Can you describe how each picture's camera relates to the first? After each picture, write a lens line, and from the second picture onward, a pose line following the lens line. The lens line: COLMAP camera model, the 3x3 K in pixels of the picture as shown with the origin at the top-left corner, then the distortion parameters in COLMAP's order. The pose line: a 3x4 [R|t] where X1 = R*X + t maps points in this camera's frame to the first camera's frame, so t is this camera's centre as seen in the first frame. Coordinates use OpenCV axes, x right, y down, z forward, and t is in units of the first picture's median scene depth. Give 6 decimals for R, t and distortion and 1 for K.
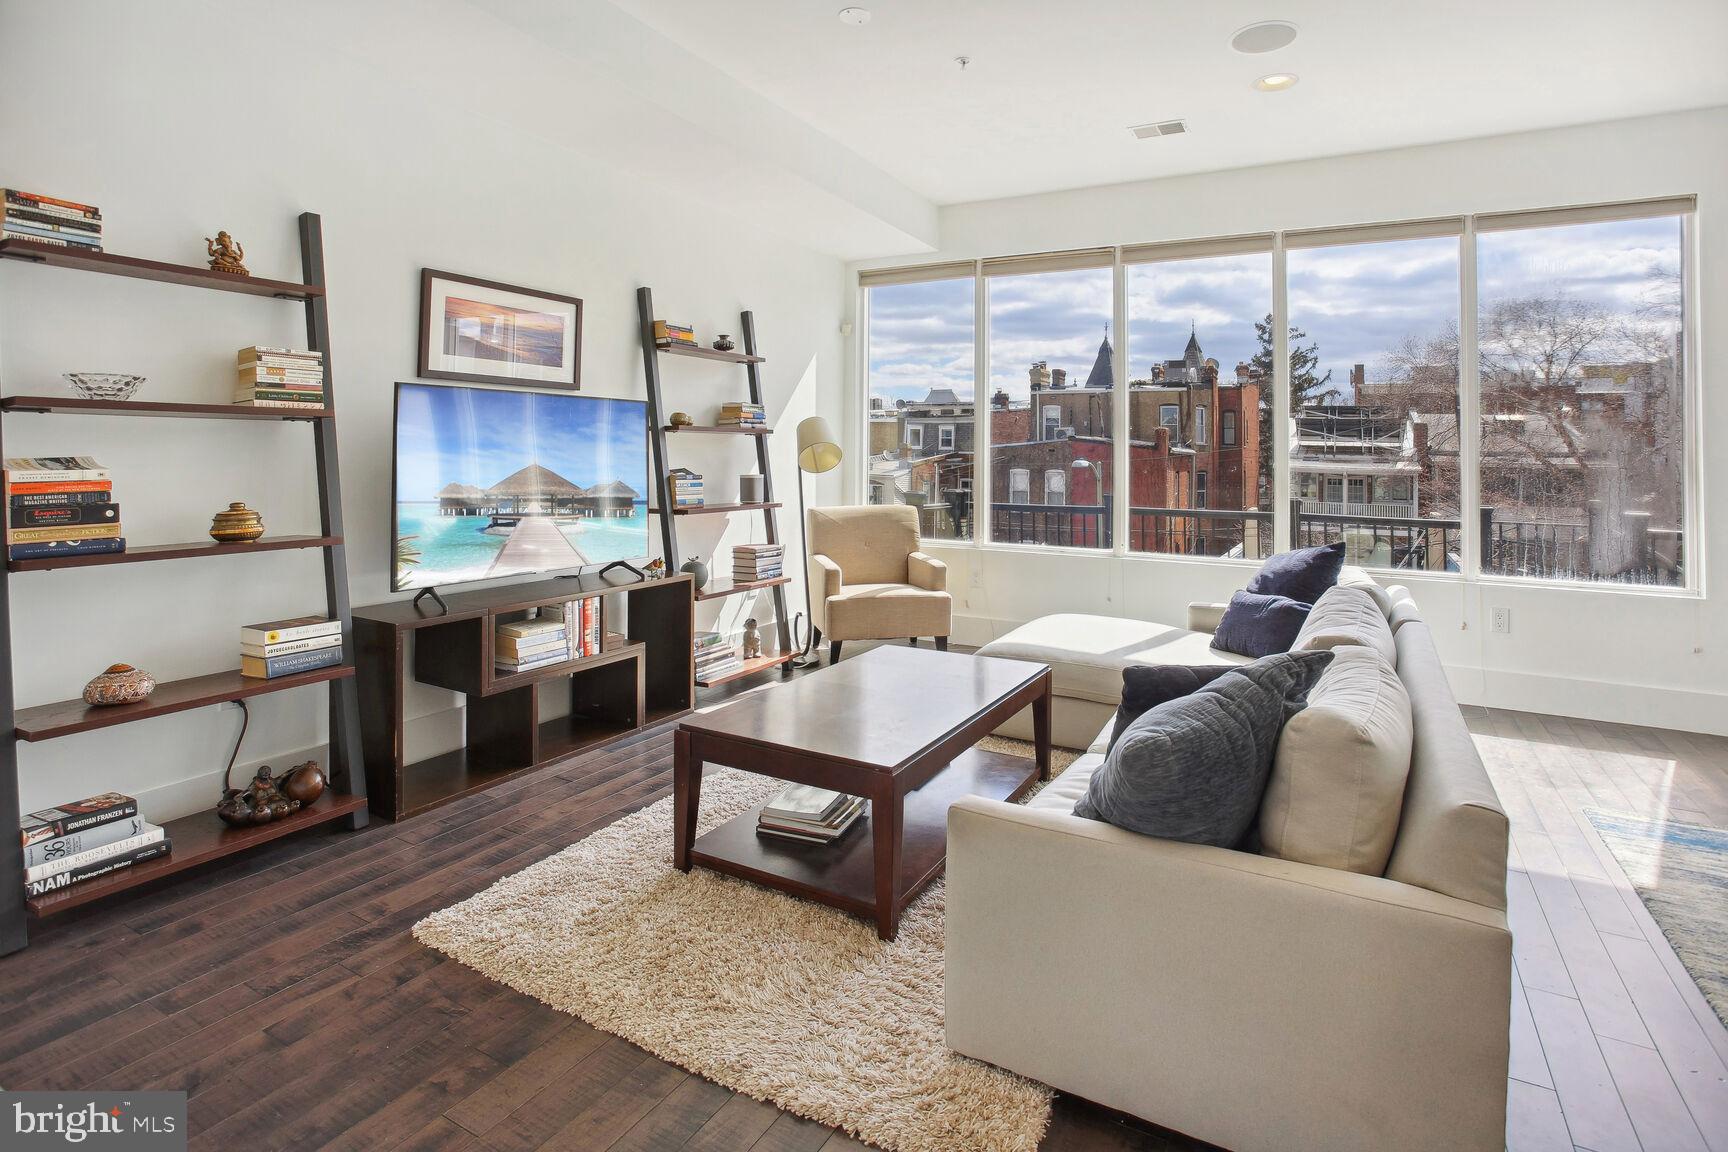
lens RADIAL K [[879.6, 0, 871.1], [0, 879.6, 446.8], [0, 0, 1]] dist [-0.028459, 0.001747]
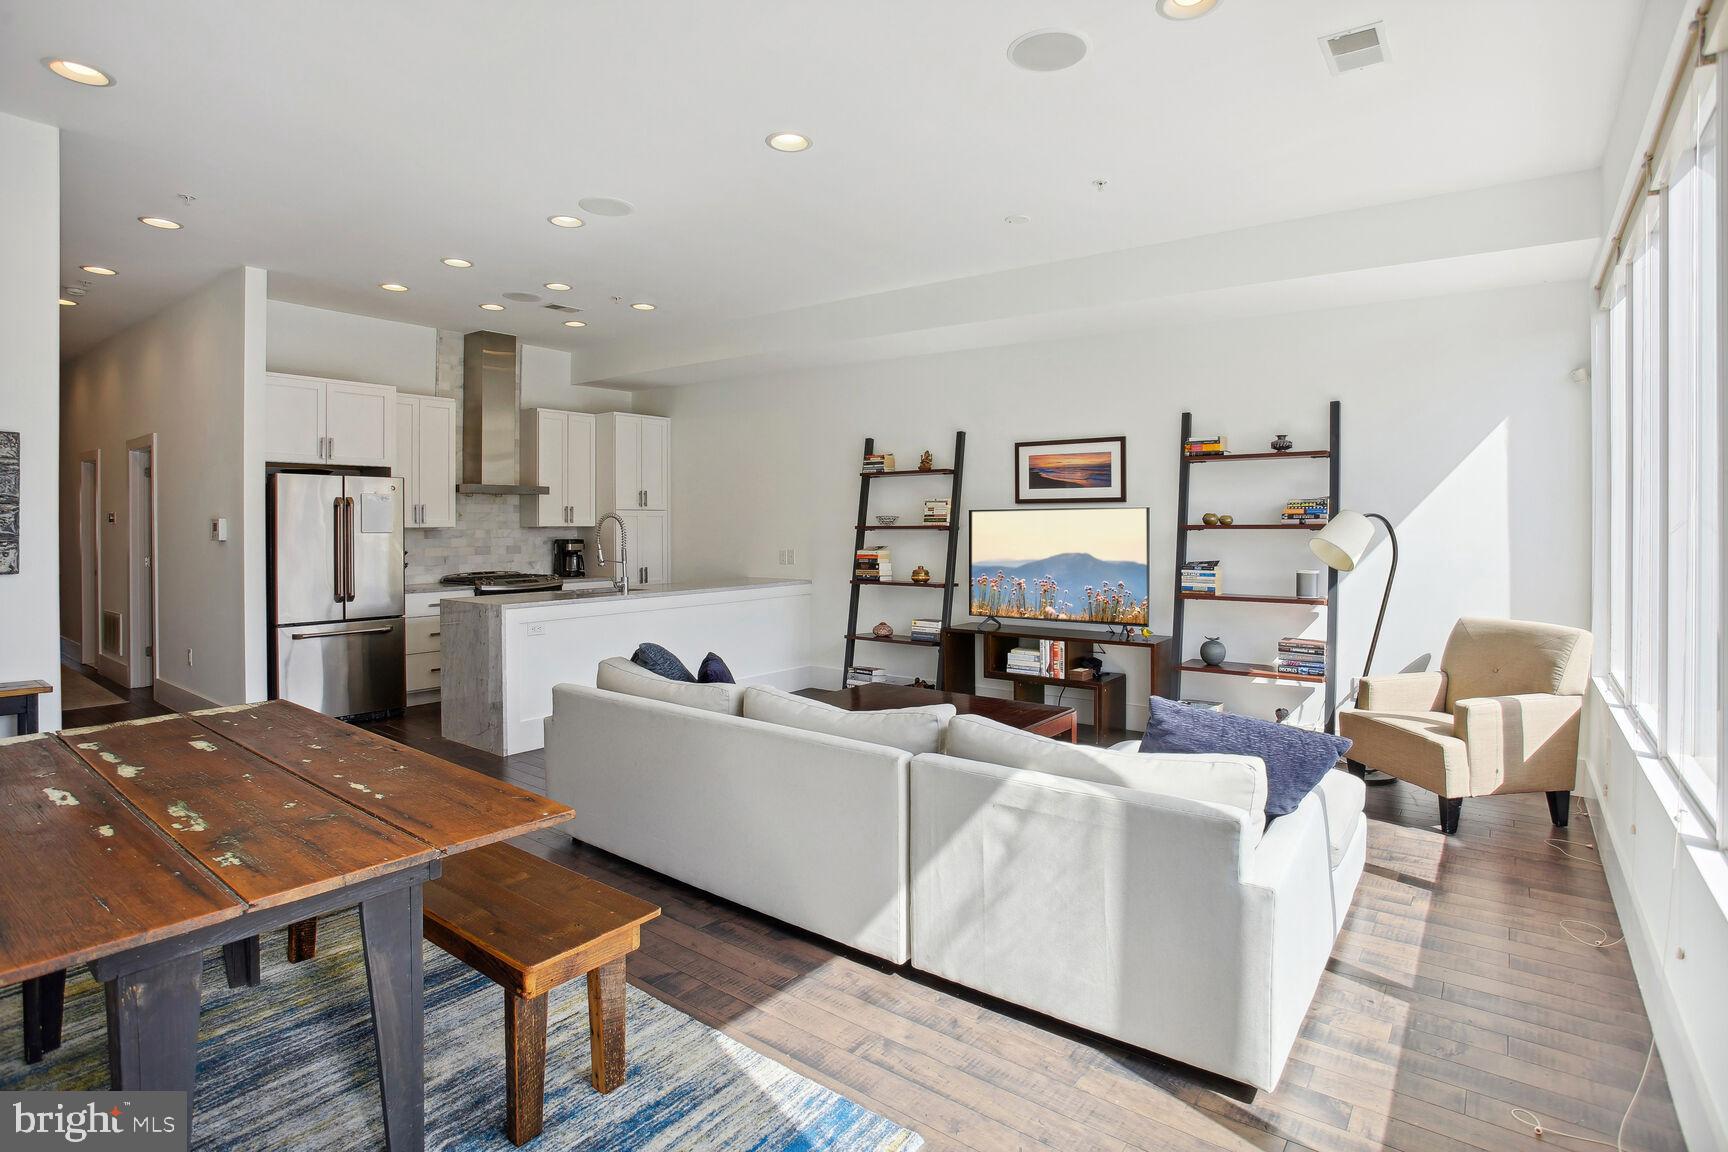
lens RADIAL K [[859.0, 0, 827.4], [0, 859.0, 523.4], [0, 0, 1]] dist [-0.024558, 0.000373]
pose [[-0.170242, -0.010741, -0.985344, 1.010326], [0.009013, 0.999882, -0.012457, -0.015550], [0.985361, -0.011001, -0.170125, 0.706578]]
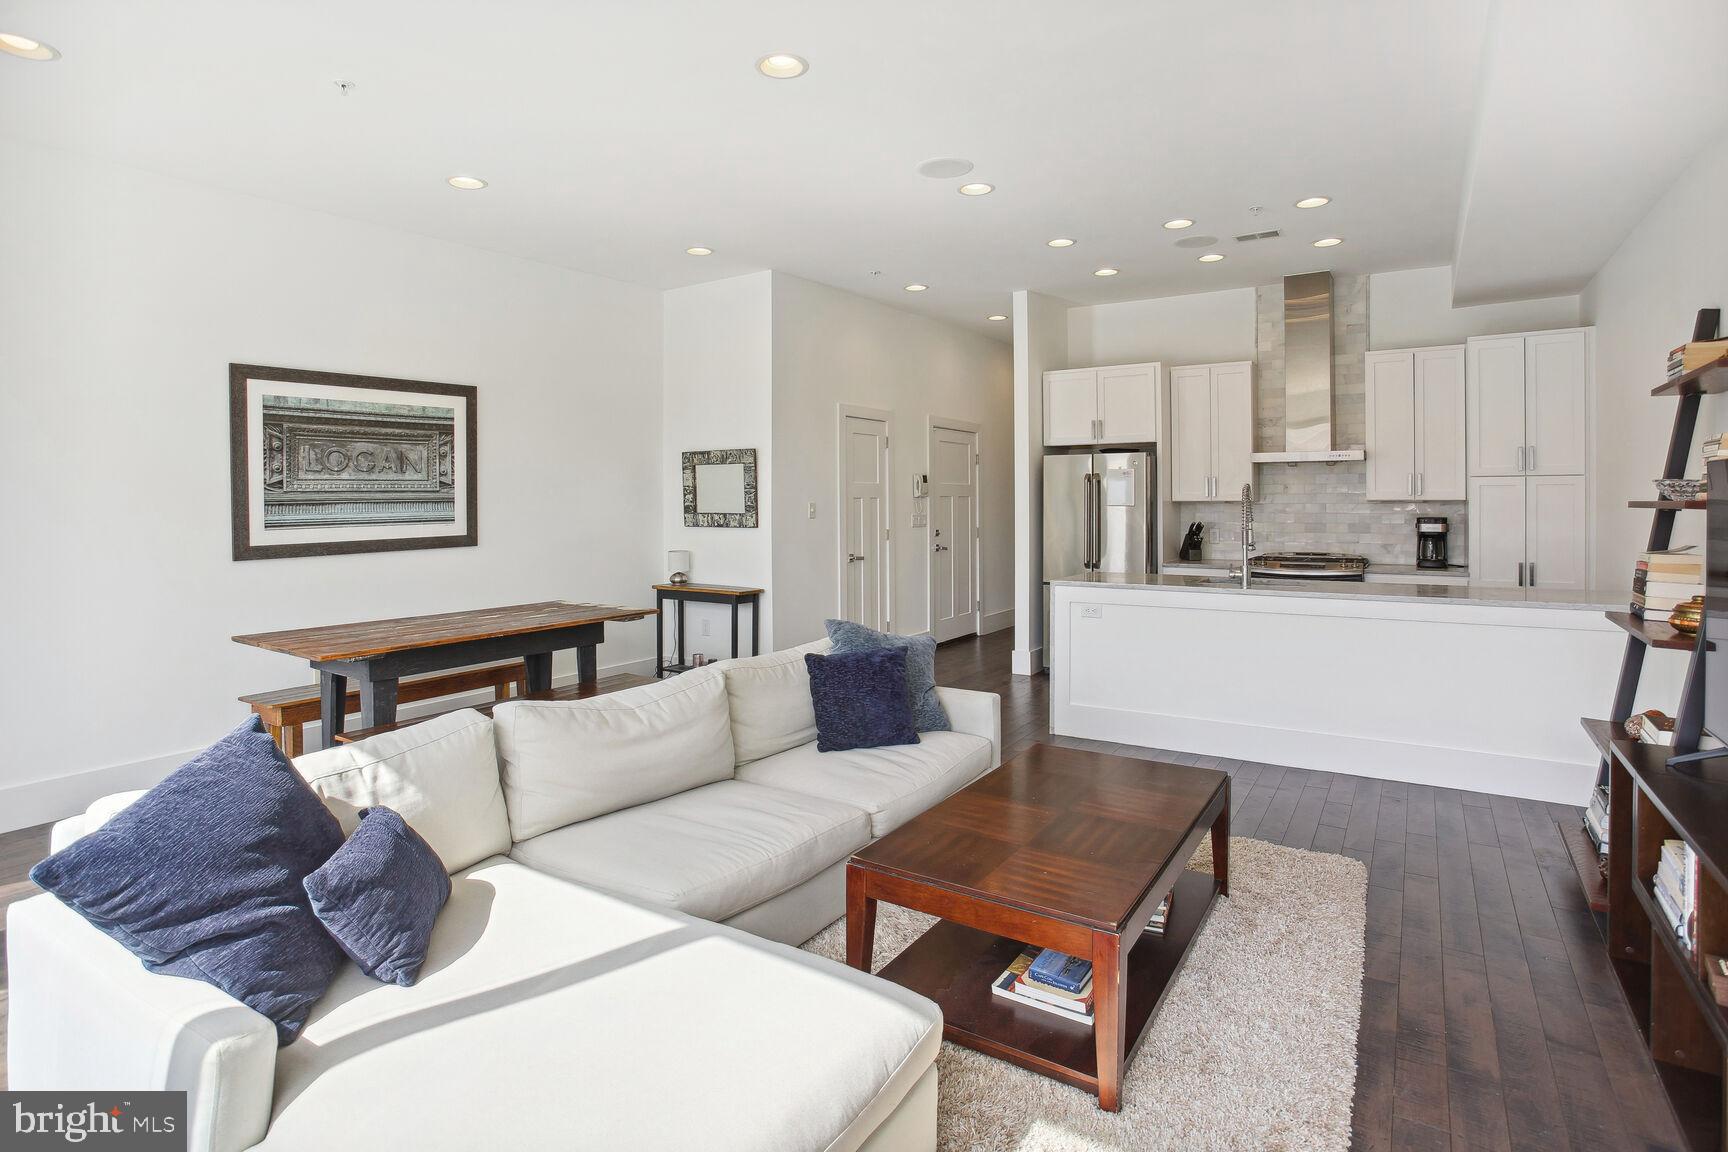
lens RADIAL K [[867.8, 0, 889.4], [0, 867.8, 492.0], [0, 0, 1]] dist [-0.065954, 0.022028]
pose [[-0.999066, -0.005701, 0.042828, 0.094695], [-0.006465, 0.999822, -0.017716, -0.020108], [-0.042720, -0.017976, -0.998925, 1.244356]]
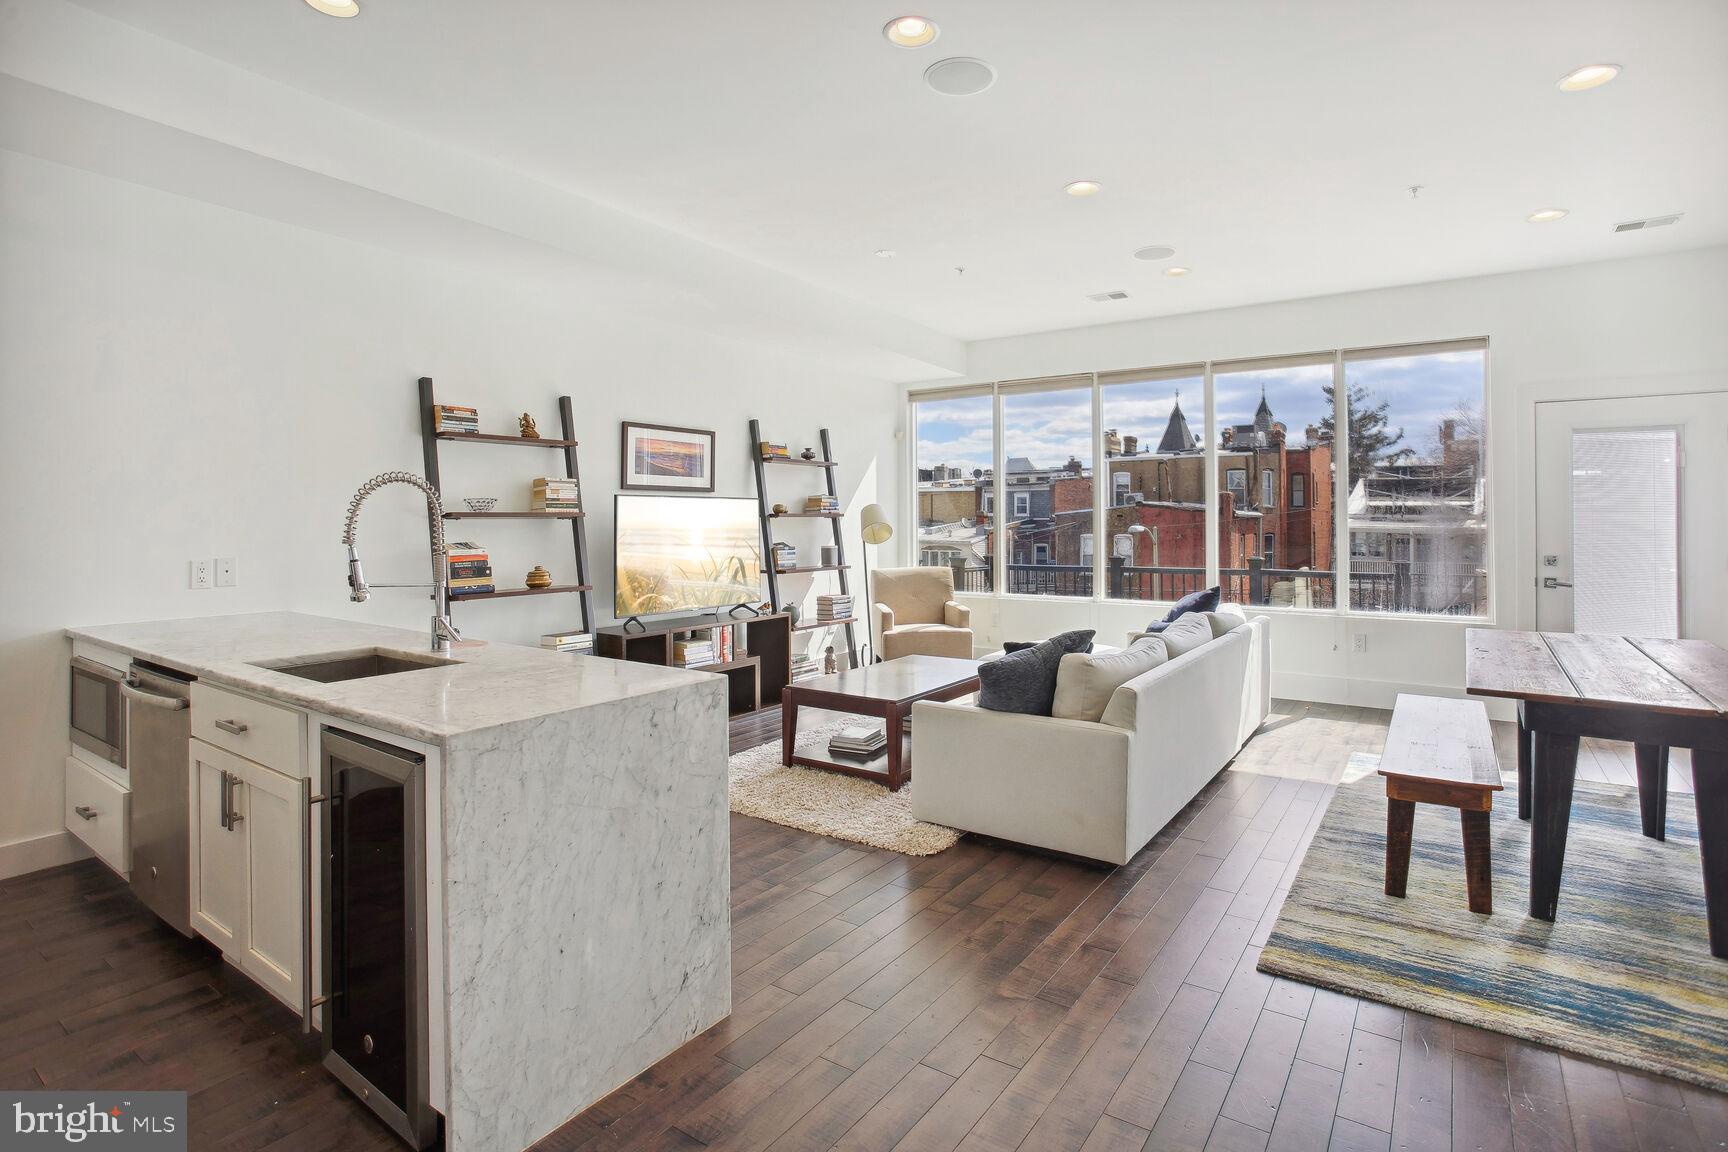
lens RADIAL K [[869.2, 0, 853.6], [0, 869.2, 481.4], [0, 0, 1]] dist [-0.057651, 0.001007]
pose [[0.992600, -0.021181, -0.119571, 0.079771], [0.016789, 0.999151, -0.037621, -0.020239], [0.120266, 0.035335, 0.992113, -0.425649]]
